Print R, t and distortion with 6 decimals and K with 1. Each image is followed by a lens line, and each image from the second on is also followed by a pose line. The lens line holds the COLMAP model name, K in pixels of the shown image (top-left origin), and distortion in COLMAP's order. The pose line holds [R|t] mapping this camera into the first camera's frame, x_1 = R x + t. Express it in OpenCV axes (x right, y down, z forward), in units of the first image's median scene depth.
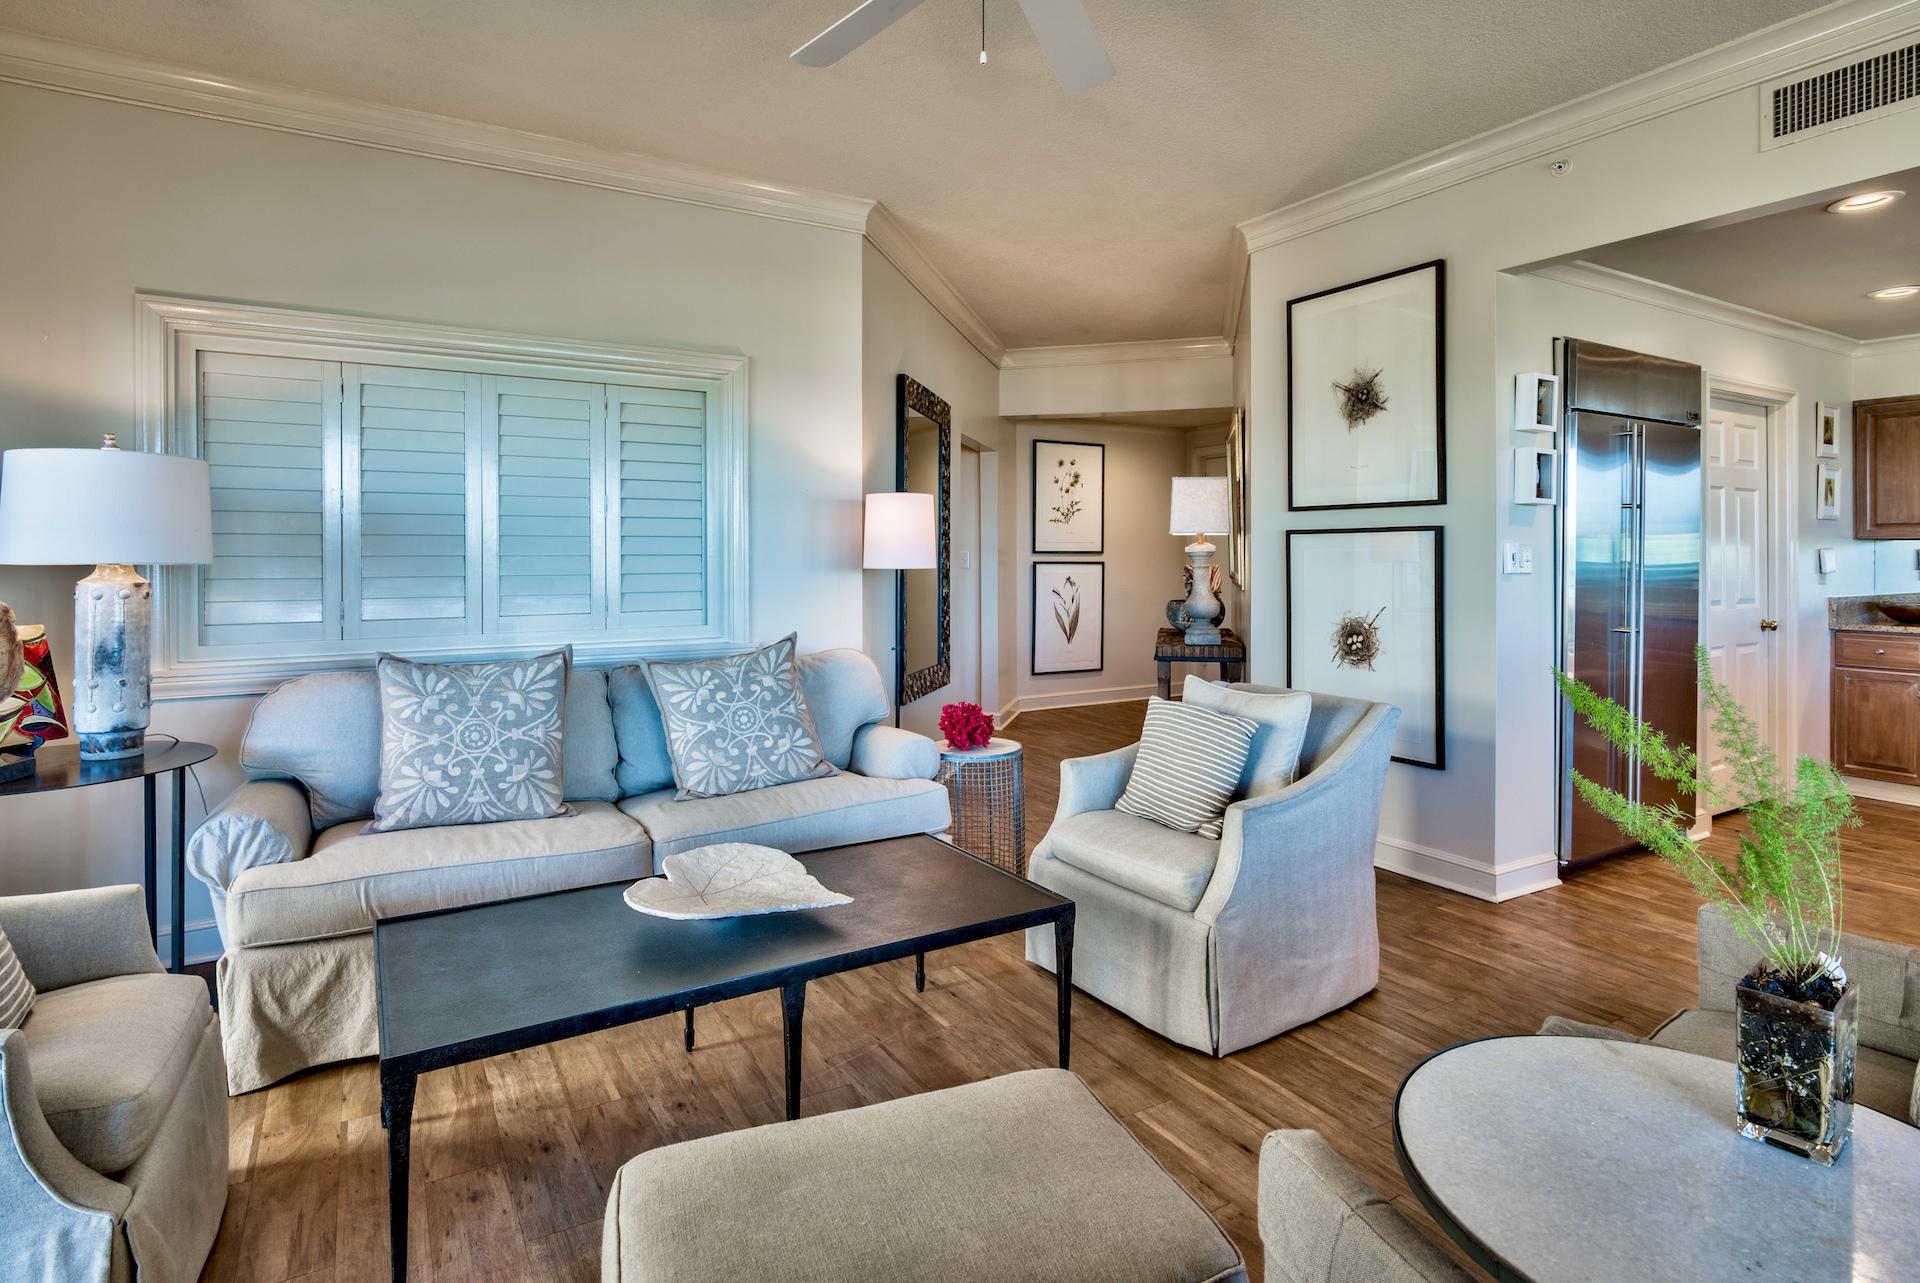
lens RADIAL K [[990.5, 0, 959.2], [0, 990.5, 552.9], [0, 0, 1]] dist [-0.000243, -0.000910]
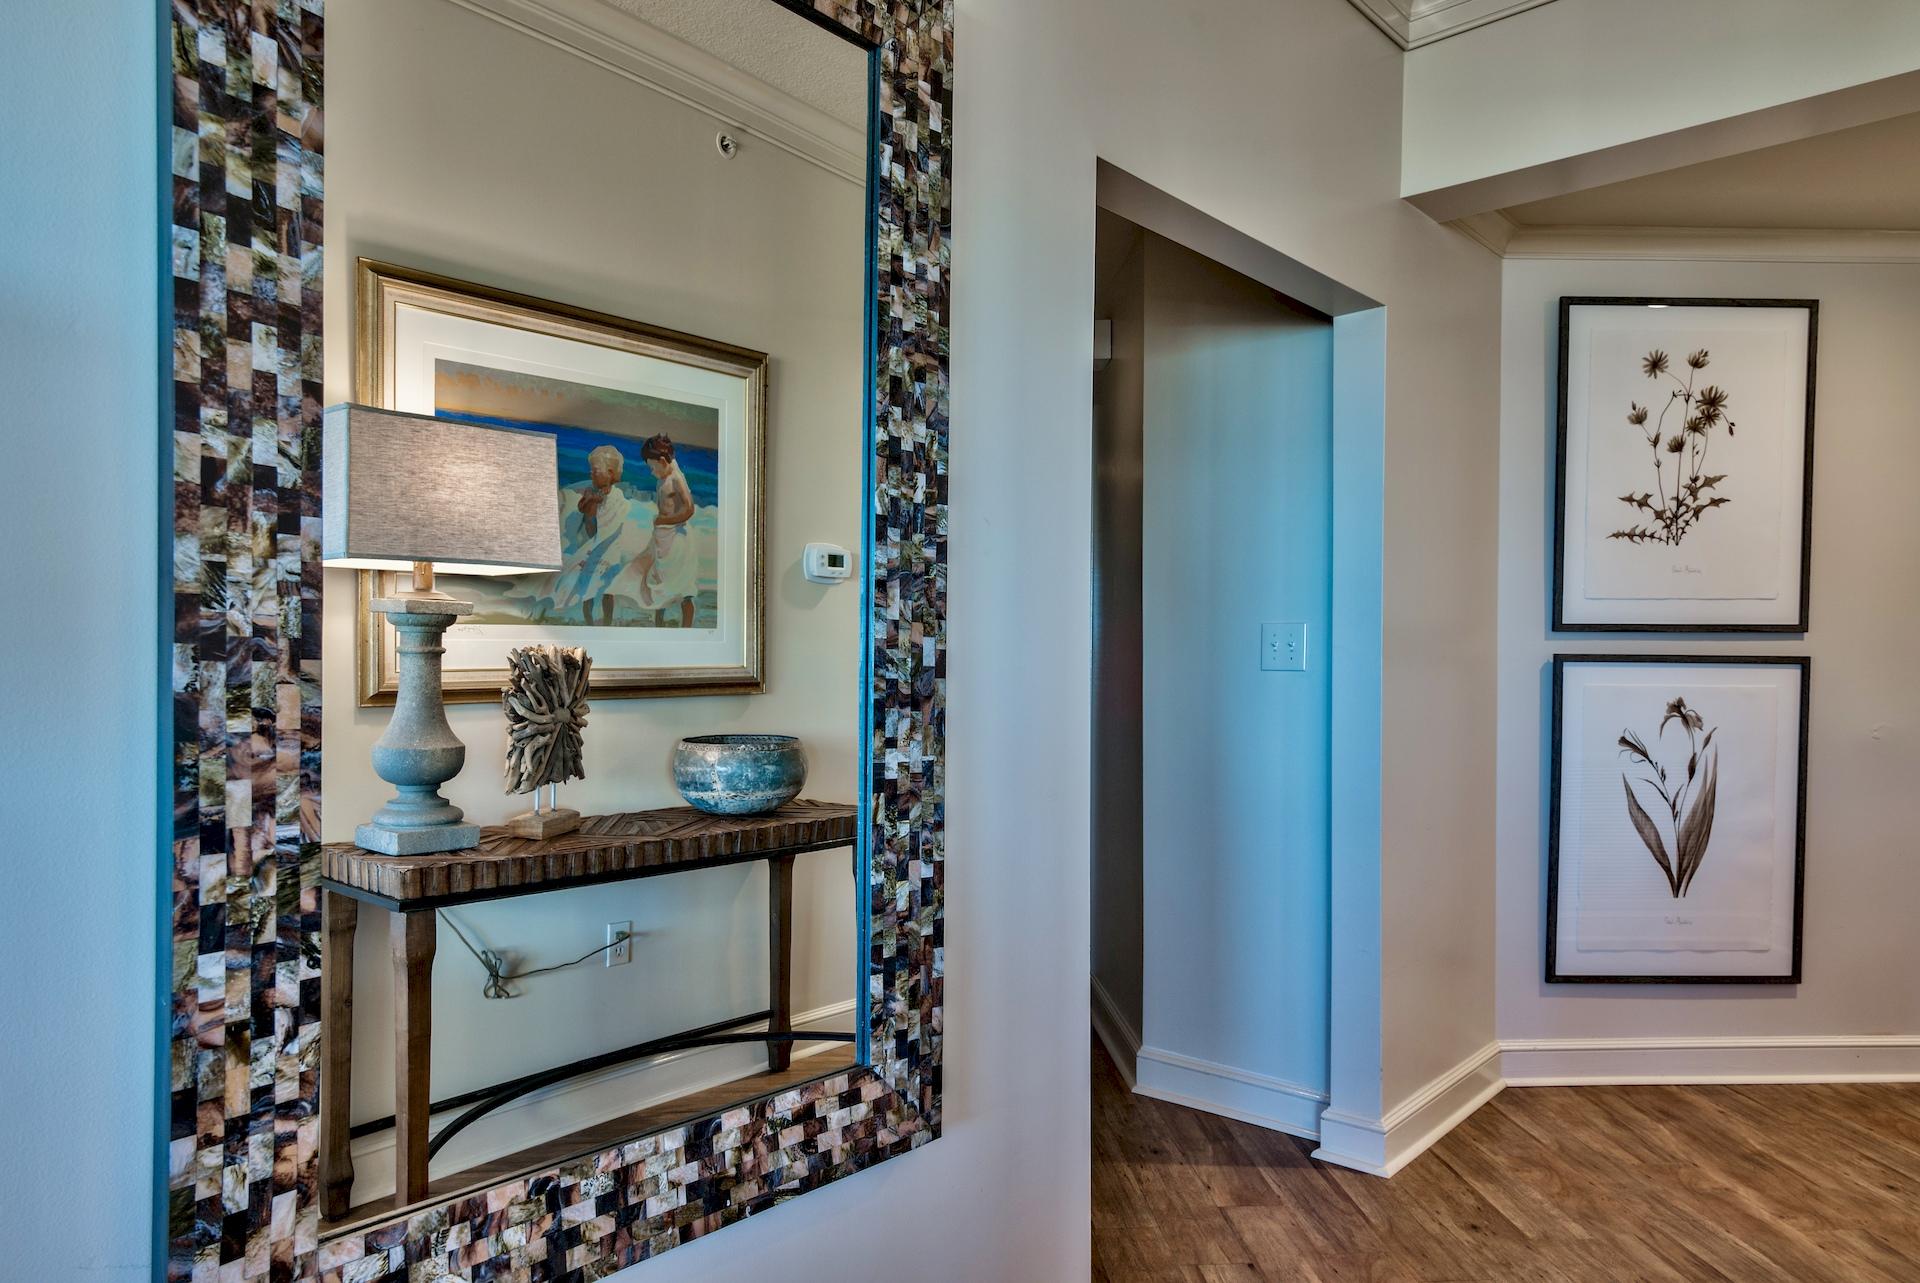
lens RADIAL K [[1265.4, 0, 963.8], [0, 1265.4, 687.8], [0, 0, 1]] dist [0.016875, 0.000974]
pose [[0.886995, 0.011173, -0.461643, 0.183483], [-0.000075, 0.999711, 0.024052, 0.018274], [0.461778, -0.021299, 0.886740, 0.971557]]
